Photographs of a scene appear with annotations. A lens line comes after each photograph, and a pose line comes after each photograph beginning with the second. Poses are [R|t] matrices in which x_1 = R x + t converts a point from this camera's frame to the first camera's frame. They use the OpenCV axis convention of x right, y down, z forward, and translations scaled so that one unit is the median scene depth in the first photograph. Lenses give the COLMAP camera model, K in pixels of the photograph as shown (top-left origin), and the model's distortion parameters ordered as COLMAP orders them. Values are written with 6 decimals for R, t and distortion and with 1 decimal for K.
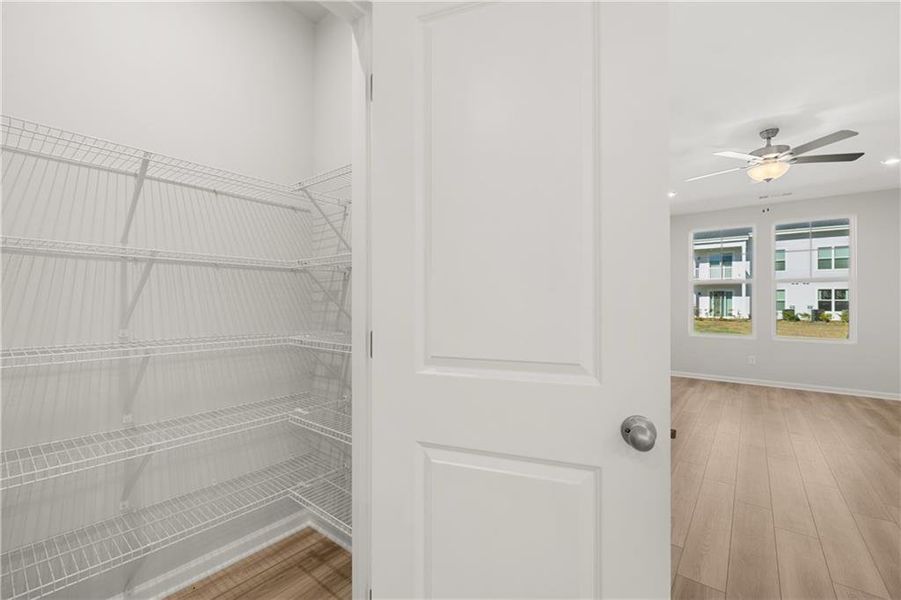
lens RADIAL K [[375.3, 0, 448.3], [0, 375.3, 299.2], [0, 0, 1]] dist [-0.001479, -0.000356]
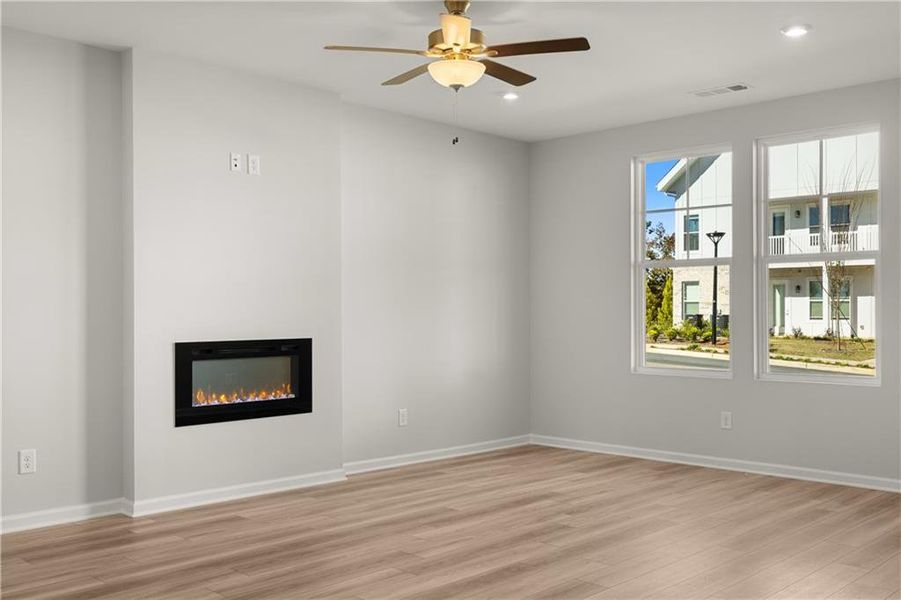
lens RADIAL K [[875.8, 0, 450.5], [0, 875.8, 300.0], [0, 0, 1]] dist [0.001333, 0.006619]
pose [[0.996121, -0.010032, -0.087415, 0.110125], [0.009823, 0.999948, -0.002817, 0.000823], [0.087439, 0.001948, 0.996168, -0.036889]]
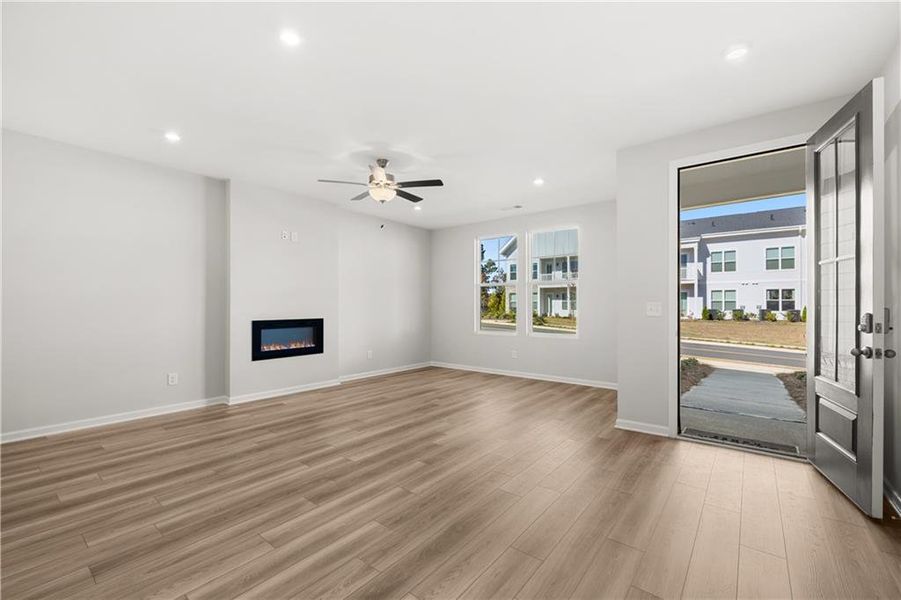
lens RADIAL K [[381.1, 0, 448.7], [0, 381.1, 300.5], [0, 0, 1]] dist [0.000020, 0.000030]
pose [[0.999950, -0.006507, 0.007544, 0.121480], [0.006528, 0.999975, -0.002788, 0.000816], [-0.007526, 0.002837, 0.999968, -0.026915]]
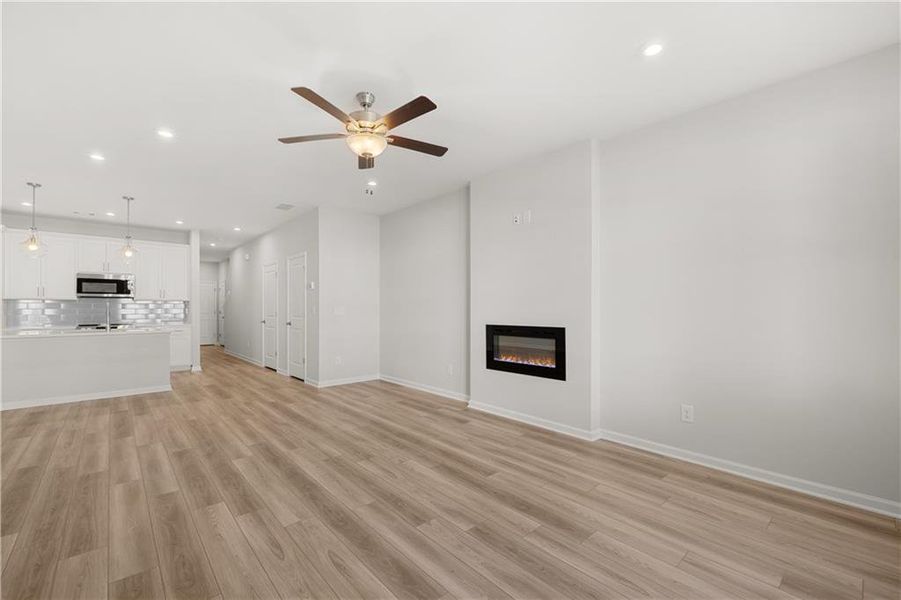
lens RADIAL K [[380.9, 0, 447.3], [0, 380.9, 308.8], [0, 0, 1]] dist [-0.000079, -0.000242]
pose [[-0.164781, -0.004546, -0.986320, 0.189896], [0.009472, 0.999936, -0.006191, 0.003125], [0.986285, -0.010362, -0.164728, 0.150743]]
